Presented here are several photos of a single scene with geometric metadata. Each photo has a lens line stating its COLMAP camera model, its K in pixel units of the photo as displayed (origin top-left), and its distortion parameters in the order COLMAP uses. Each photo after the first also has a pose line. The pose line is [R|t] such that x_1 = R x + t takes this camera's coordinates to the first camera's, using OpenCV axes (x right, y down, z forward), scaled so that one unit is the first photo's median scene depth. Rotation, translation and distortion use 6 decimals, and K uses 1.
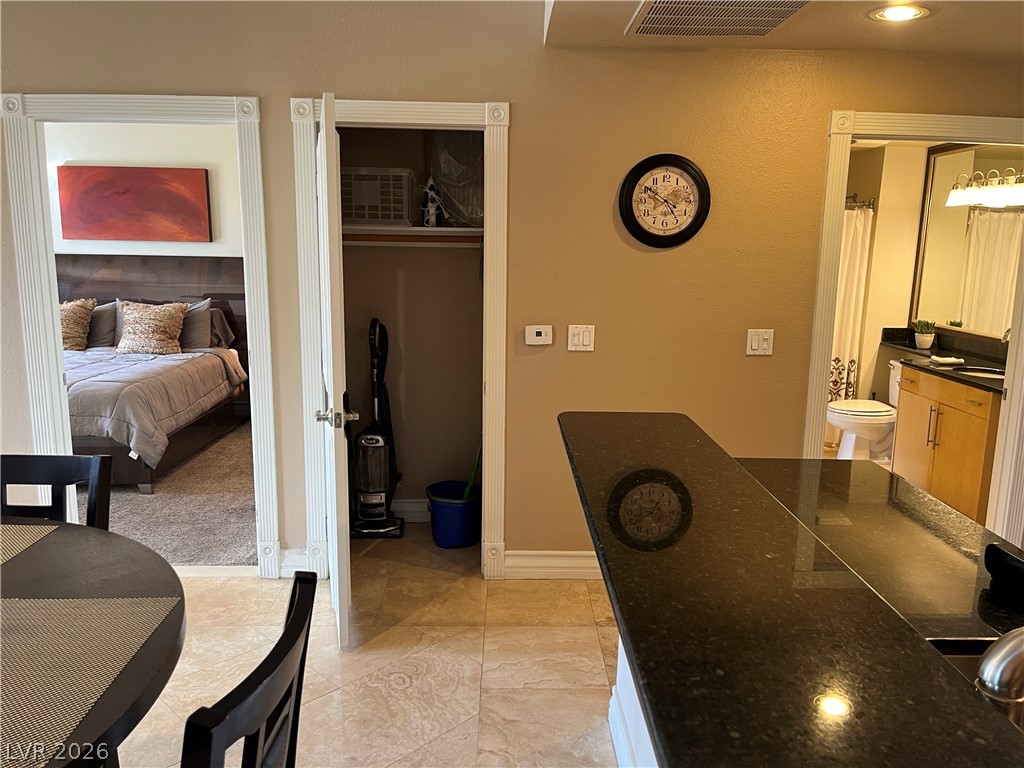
lens RADIAL K [[784.6, 0, 517.0], [0, 784.6, 392.8], [0, 0, 1]] dist [0.069515, -0.085219]
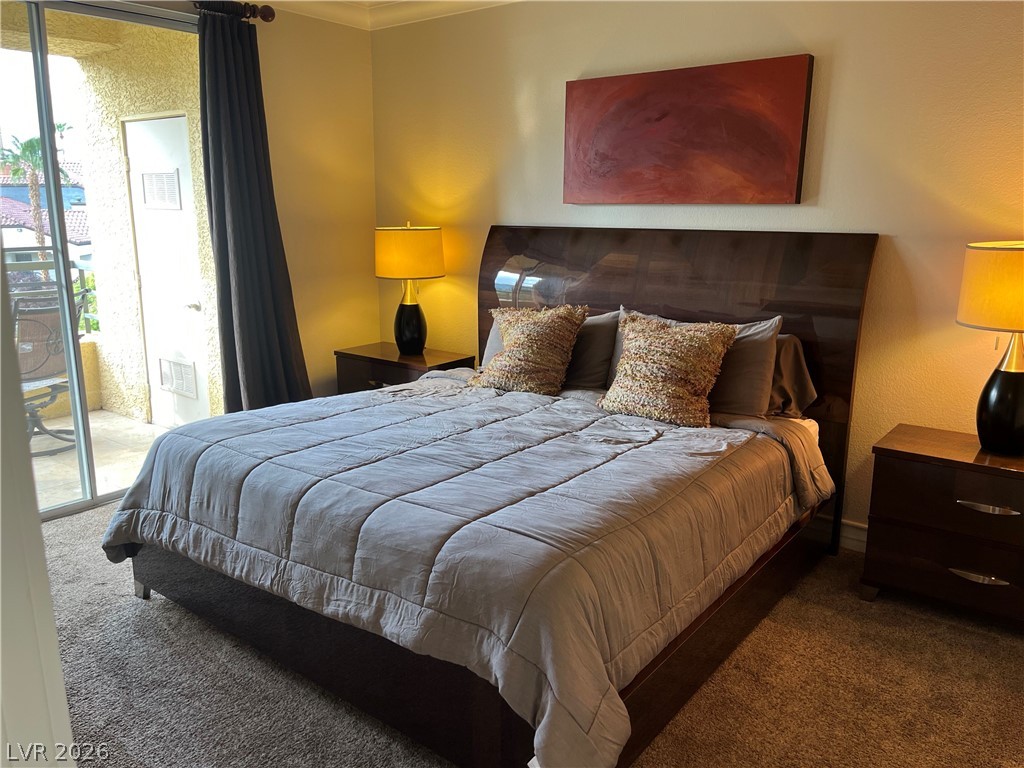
lens RADIAL K [[784.6, 0, 512.0], [0, 784.6, 388.5], [0, 0, 1]] dist [0.069515, -0.085219]
pose [[0.777135, 0.134450, -0.614805, -0.210838], [-0.111479, 0.990873, 0.075778, -0.095447], [0.619382, 0.009648, 0.785030, 0.514218]]
